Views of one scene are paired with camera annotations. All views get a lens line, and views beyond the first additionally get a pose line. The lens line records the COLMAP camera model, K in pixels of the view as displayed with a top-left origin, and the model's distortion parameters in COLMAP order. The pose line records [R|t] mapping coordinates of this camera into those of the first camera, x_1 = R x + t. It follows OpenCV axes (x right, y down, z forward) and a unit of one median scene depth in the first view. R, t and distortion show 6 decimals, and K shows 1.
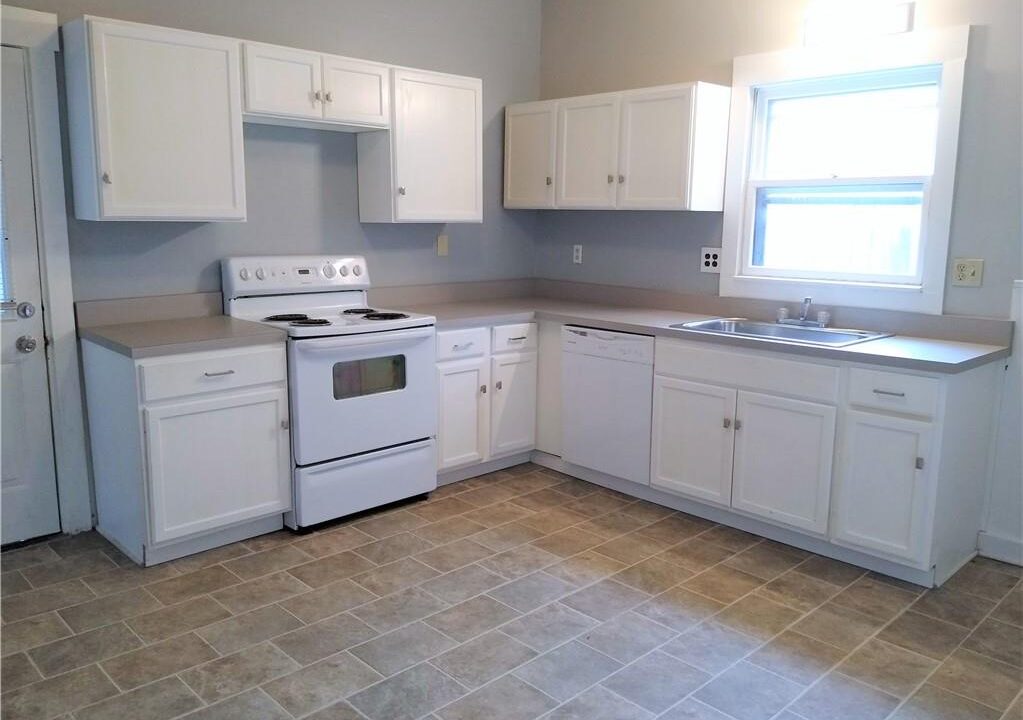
lens RADIAL K [[803.3, 0, 519.1], [0, 803.3, 361.2], [0, 0, 1]] dist [0.066171, -0.038176]
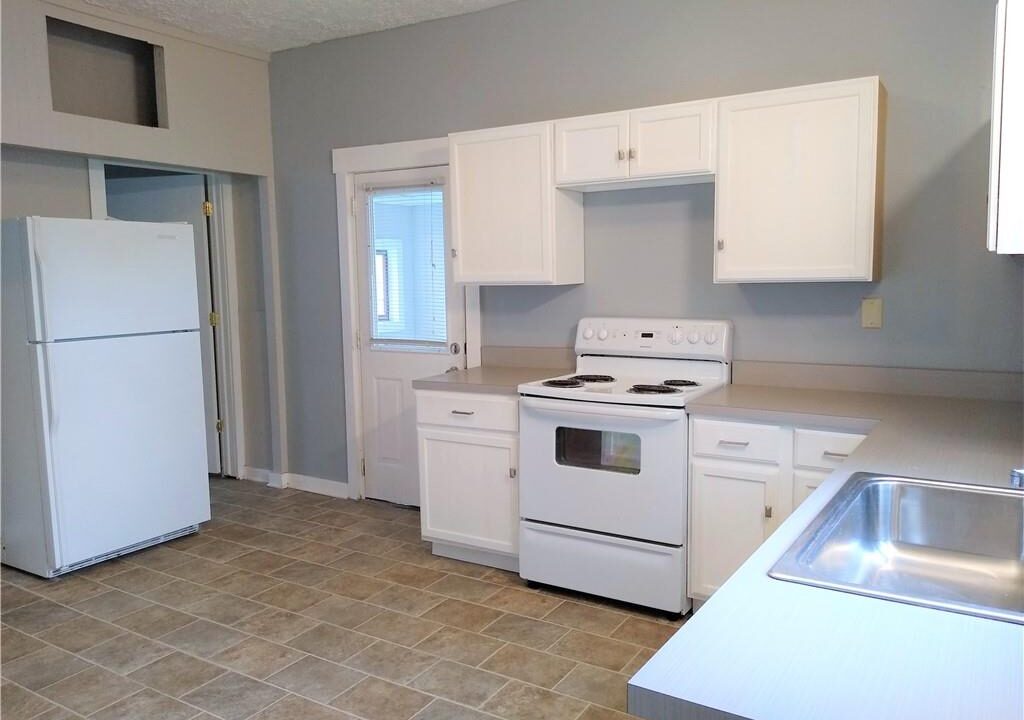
lens RADIAL K [[804.1, 0, 521.5], [0, 804.1, 360.1], [0, 0, 1]] dist [0.066171, -0.038176]
pose [[0.251360, 0.087059, -0.963970, 0.741788], [-0.156528, 0.986493, 0.048278, -0.125266], [0.955153, 0.138754, 0.261592, 0.734360]]
